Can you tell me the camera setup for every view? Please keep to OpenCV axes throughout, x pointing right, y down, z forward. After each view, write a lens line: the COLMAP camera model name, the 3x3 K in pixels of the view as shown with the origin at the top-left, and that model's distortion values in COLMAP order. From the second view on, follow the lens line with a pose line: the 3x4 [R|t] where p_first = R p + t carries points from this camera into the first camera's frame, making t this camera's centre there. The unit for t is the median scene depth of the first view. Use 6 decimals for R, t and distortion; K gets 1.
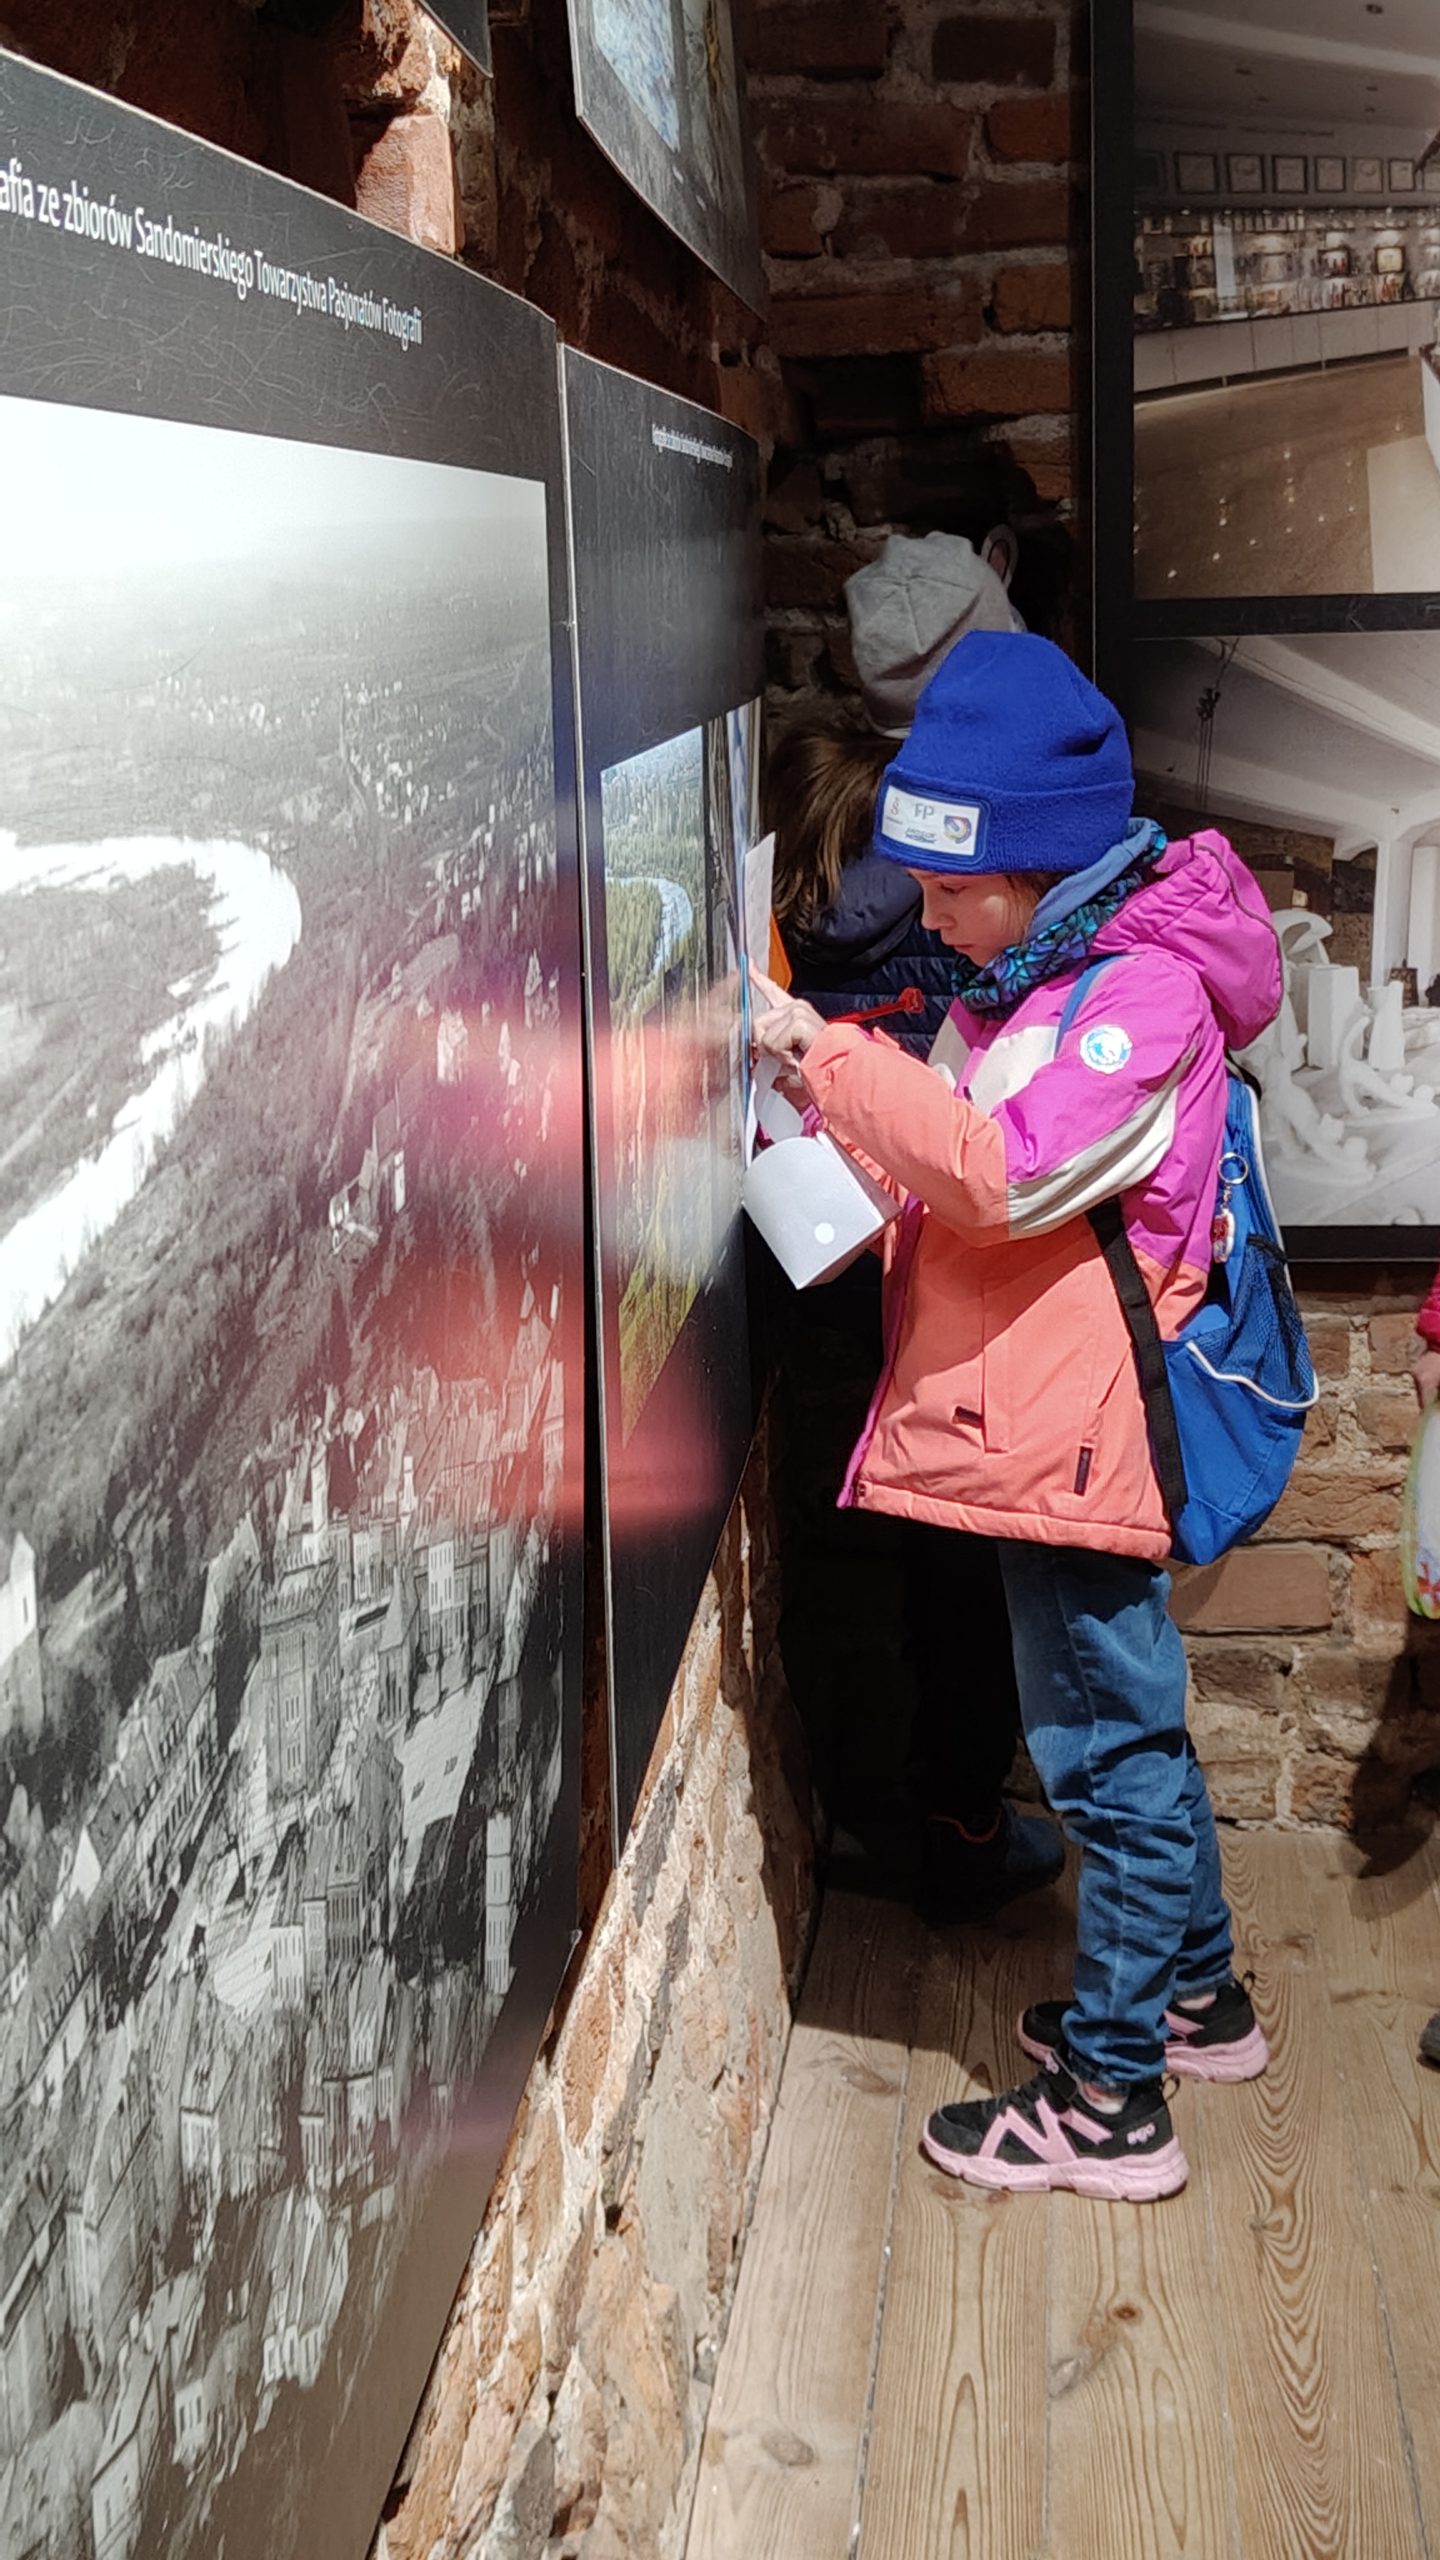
lens RADIAL K [[3478.1, 0, 720.7], [0, 3478.1, 1281.5], [0, 0, 1]] dist [0.009189, 0.000000]
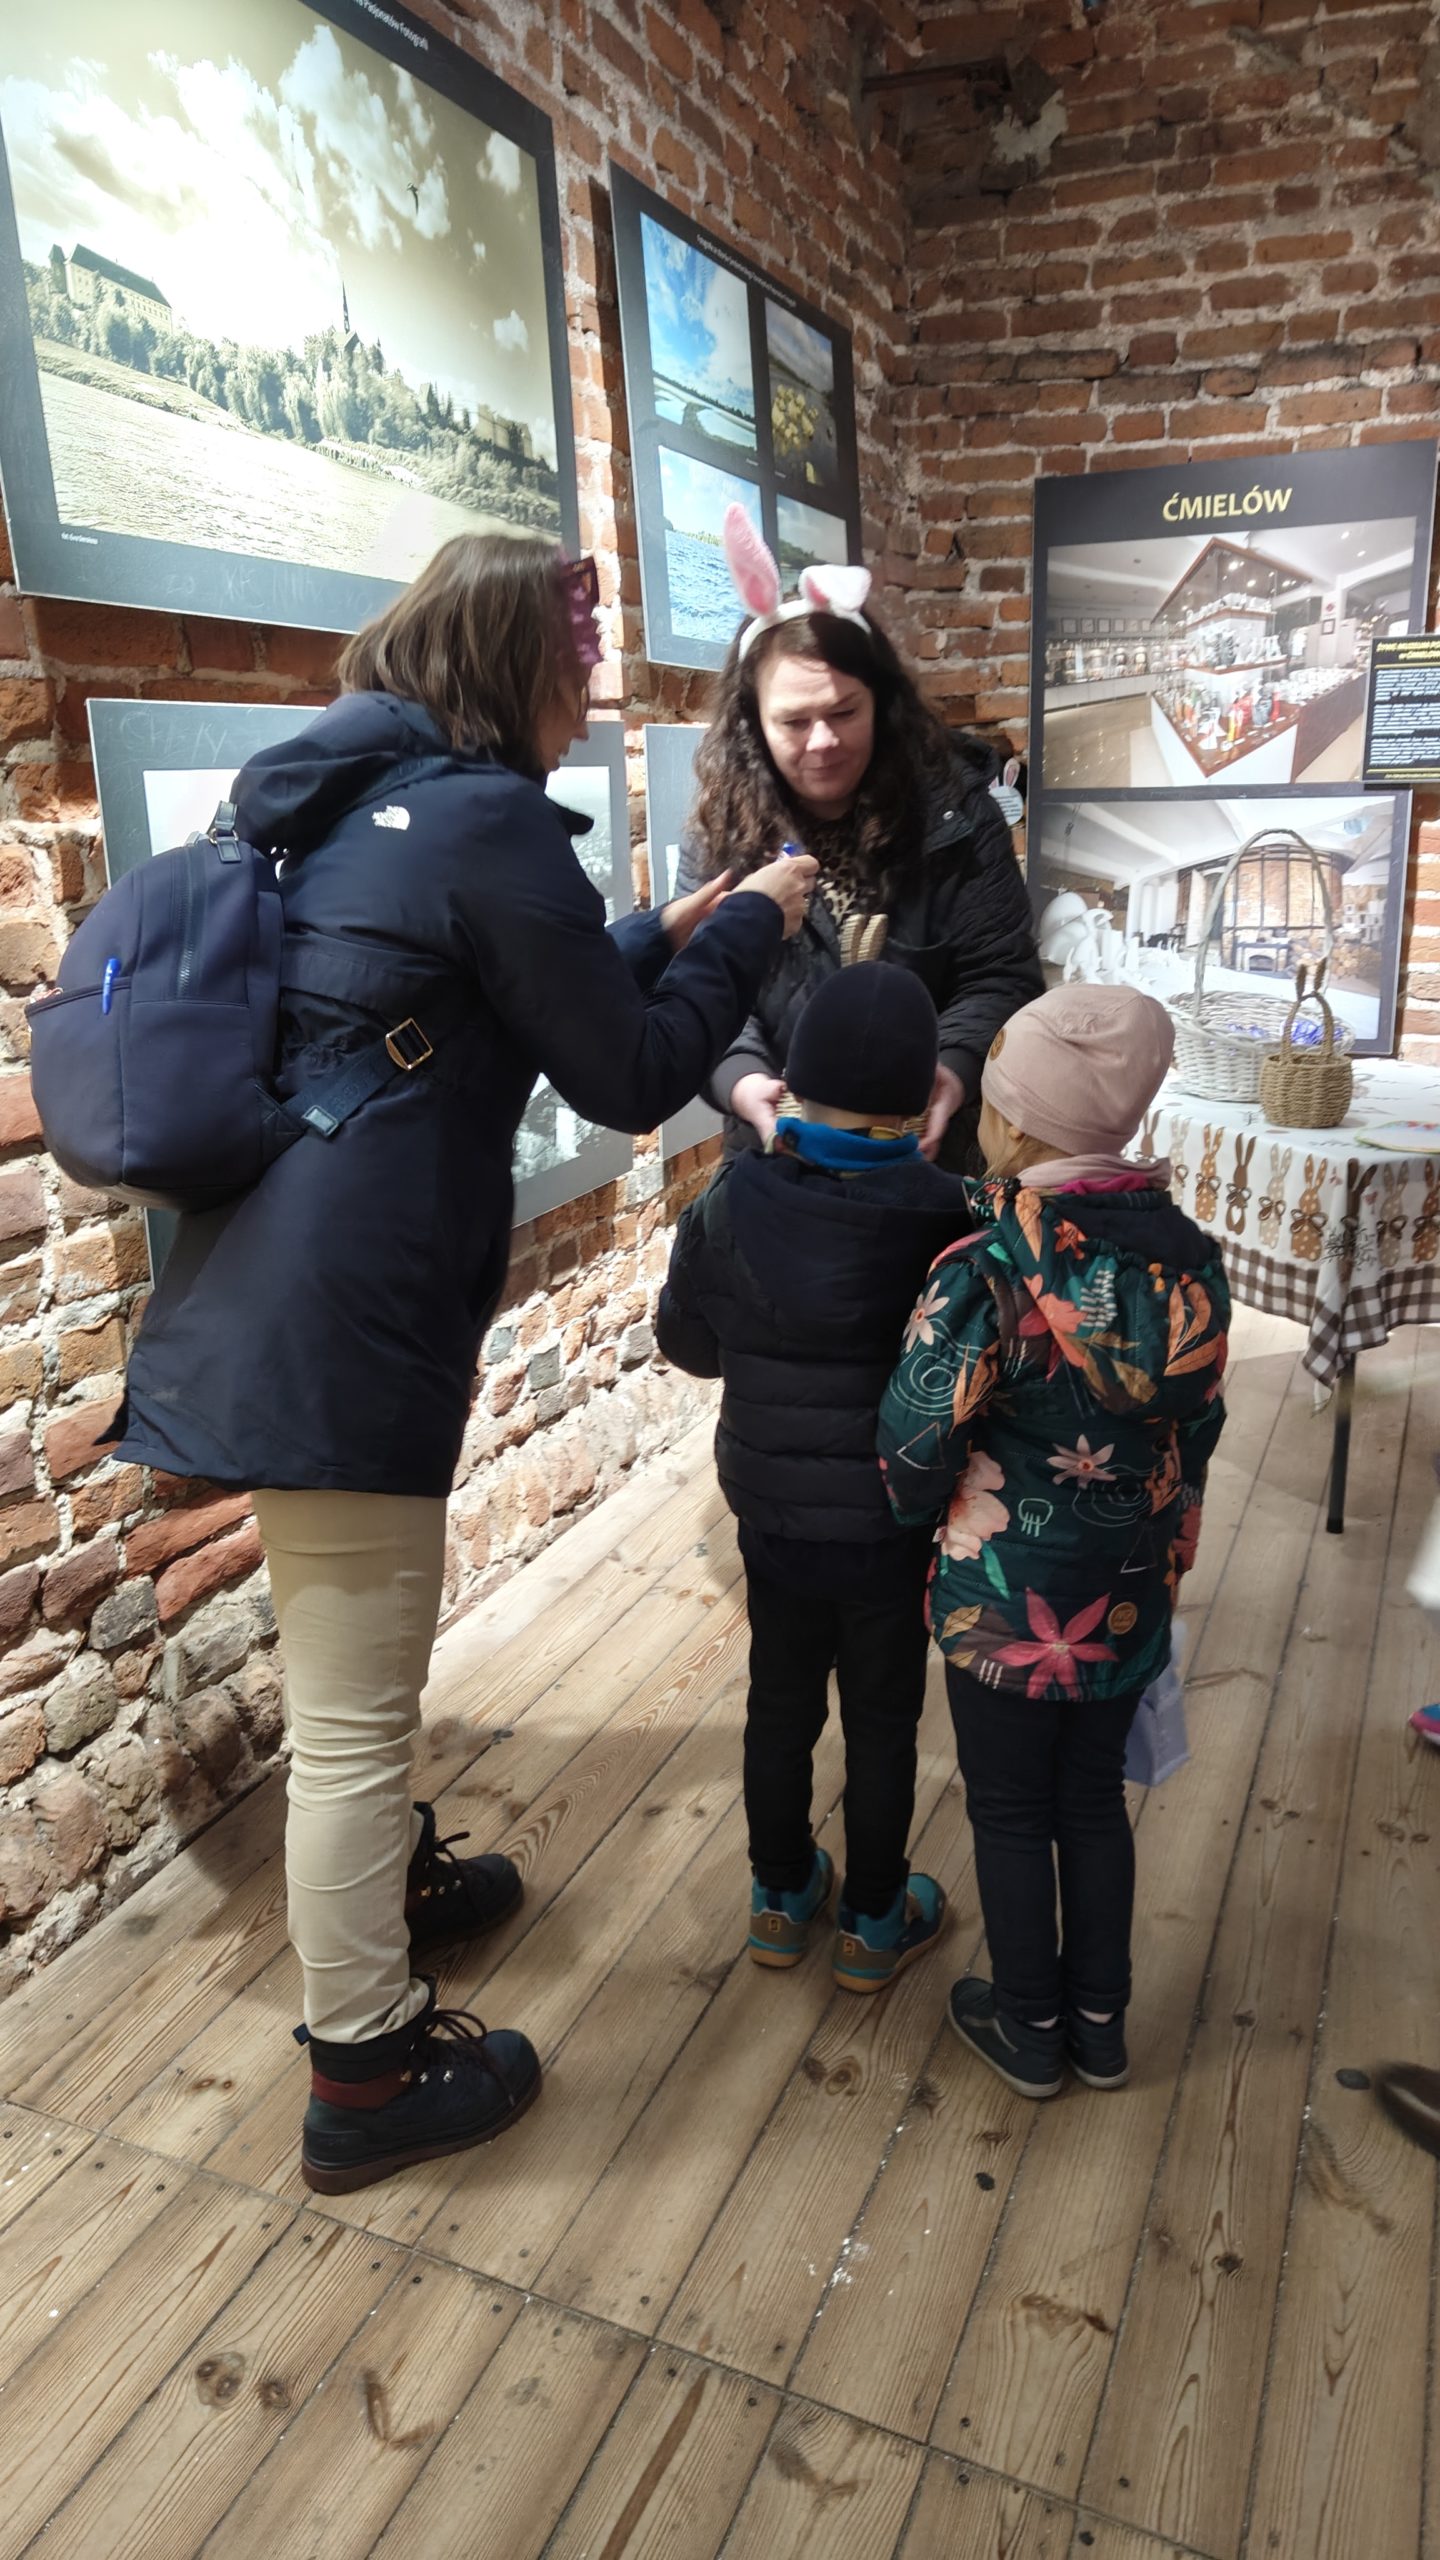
lens RADIAL K [[1762.9, 0, 713.5], [0, 1762.9, 1299.8], [0, 0, 1]] dist [-0.012685, 0.019966]
pose [[0.951385, 0.089449, -0.294730, 0.317171], [-0.060371, 0.992496, 0.106338, 0.065543], [0.302030, -0.083376, 0.949645, -0.398400]]
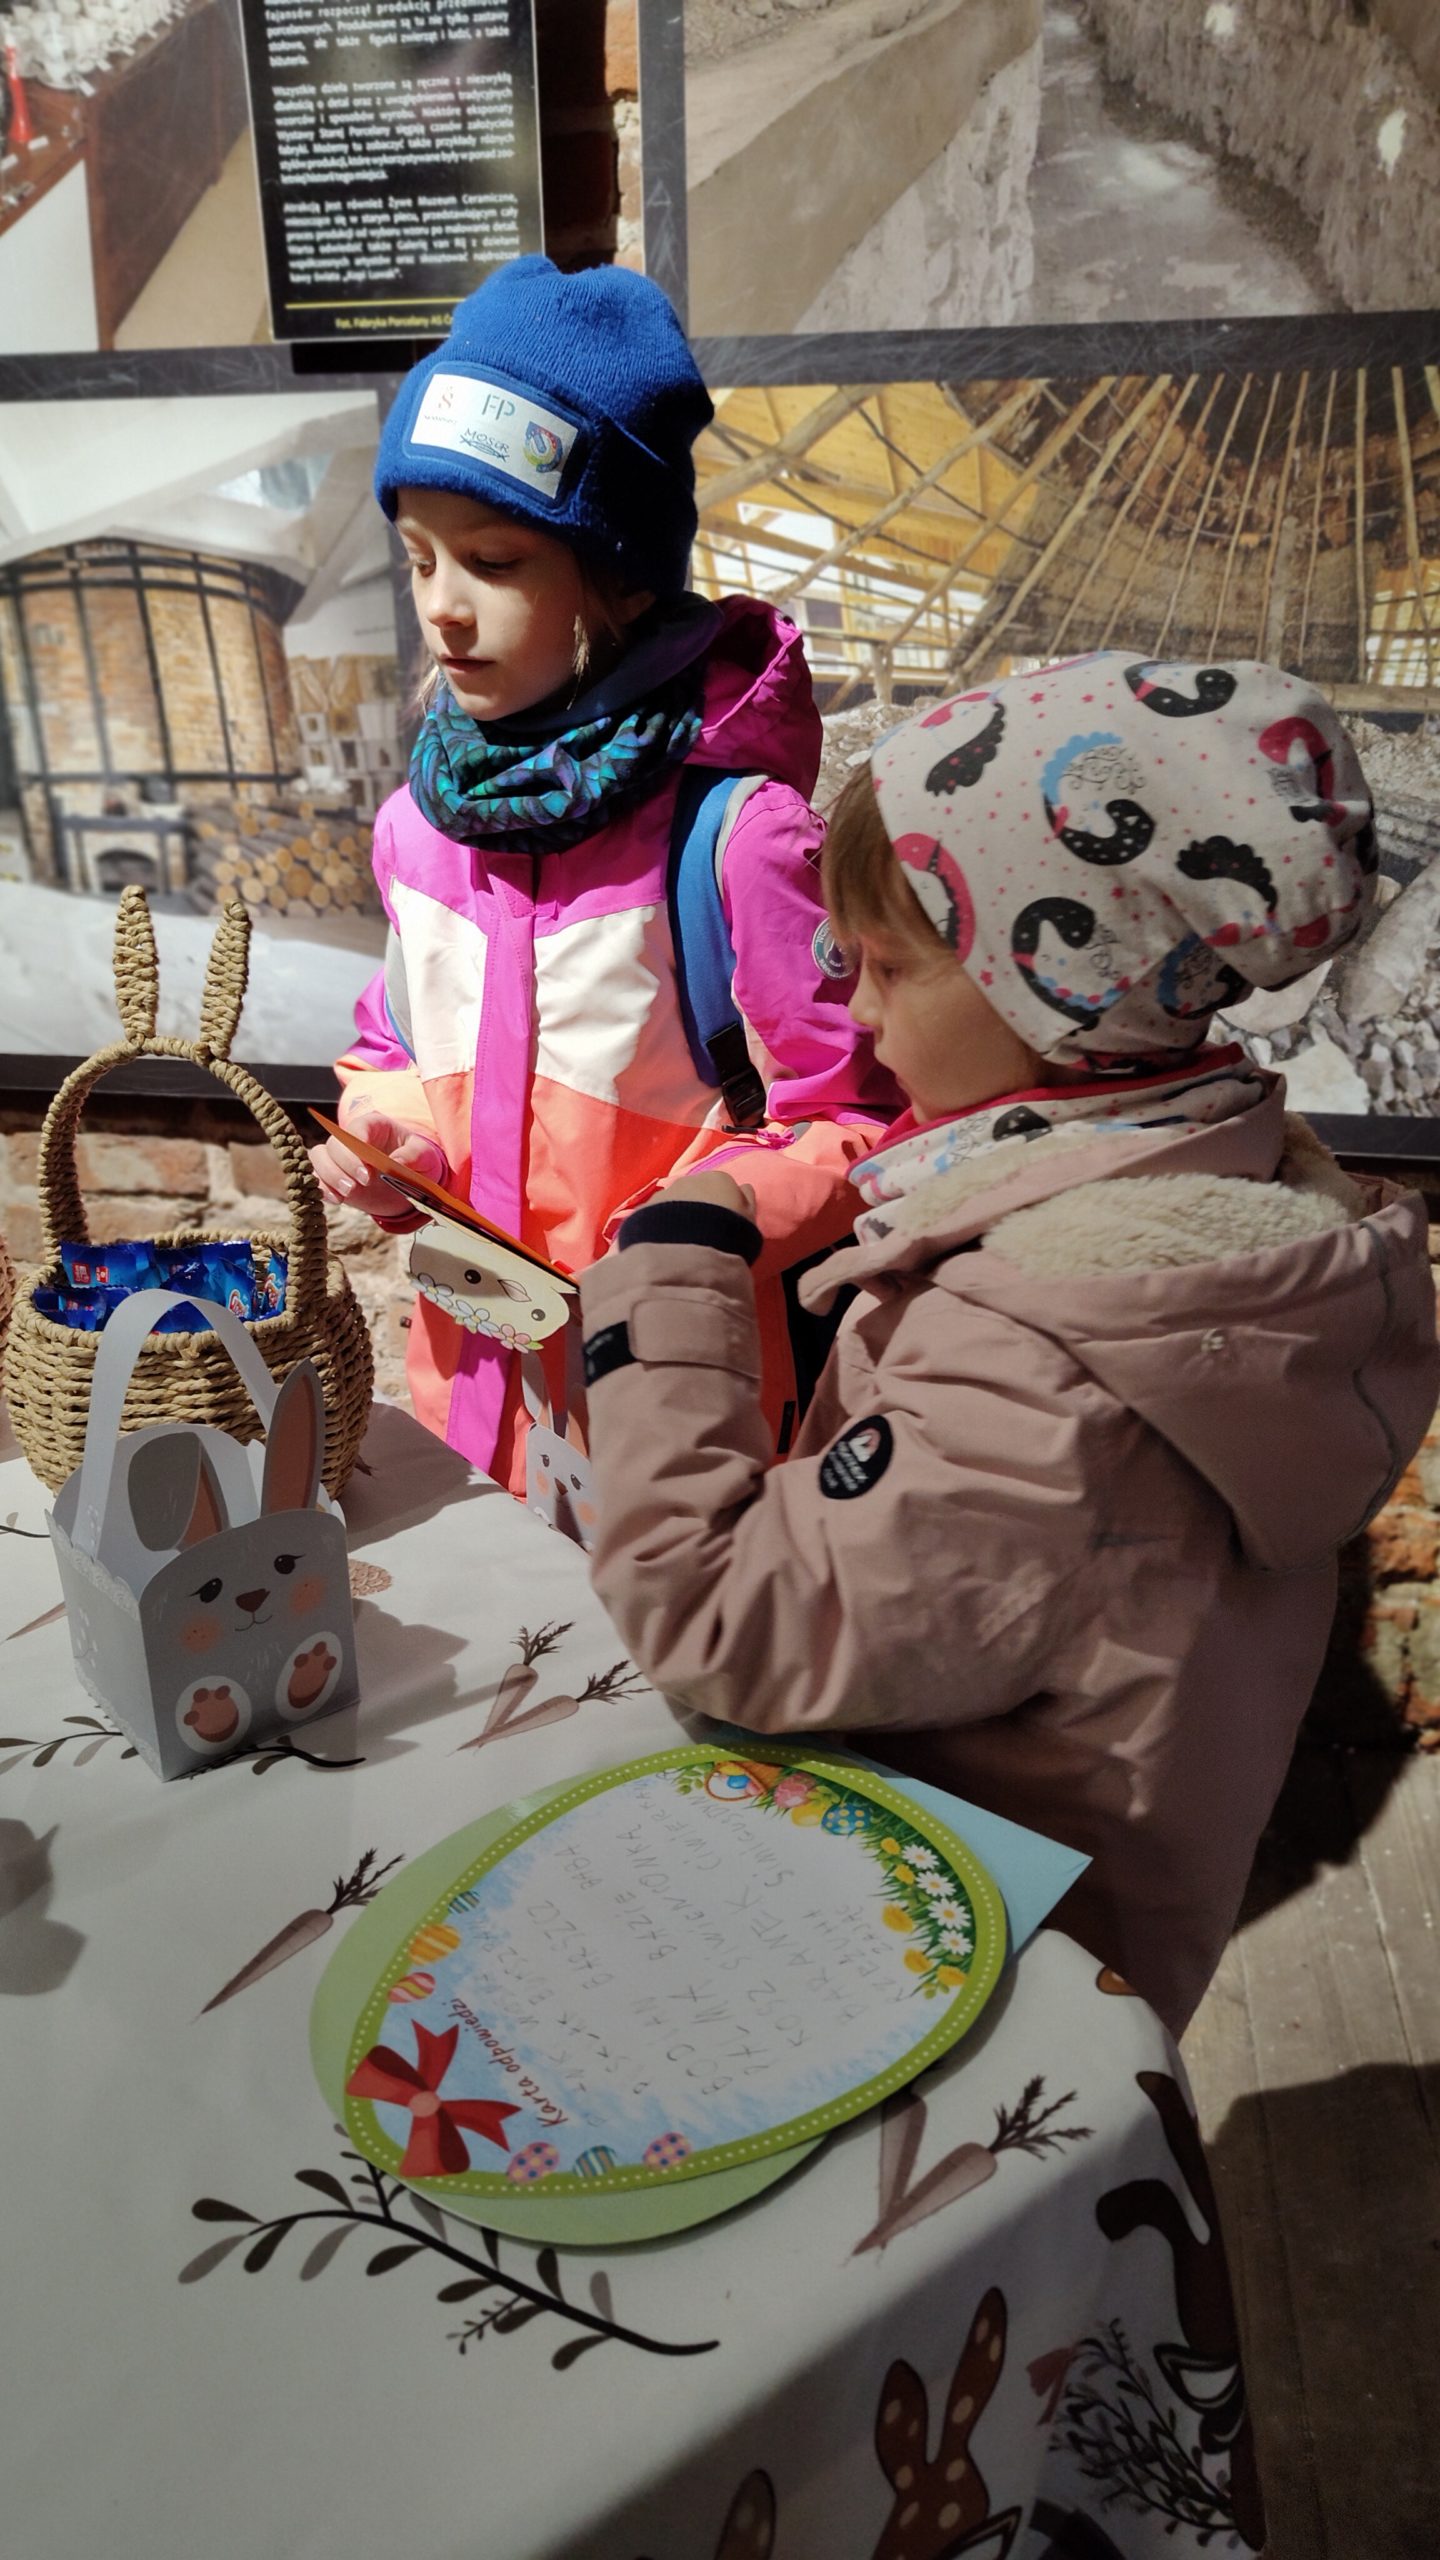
lens RADIAL K [[1762.9, 0, 708.4], [0, 1762.9, 1297.8], [0, 0, 1]] dist [-0.012685, 0.019966]
pose [[0.997053, 0.044349, -0.062597, 0.498086], [-0.029774, 0.975711, 0.217029, -0.066689], [0.070702, -0.214525, 0.974156, 0.516728]]
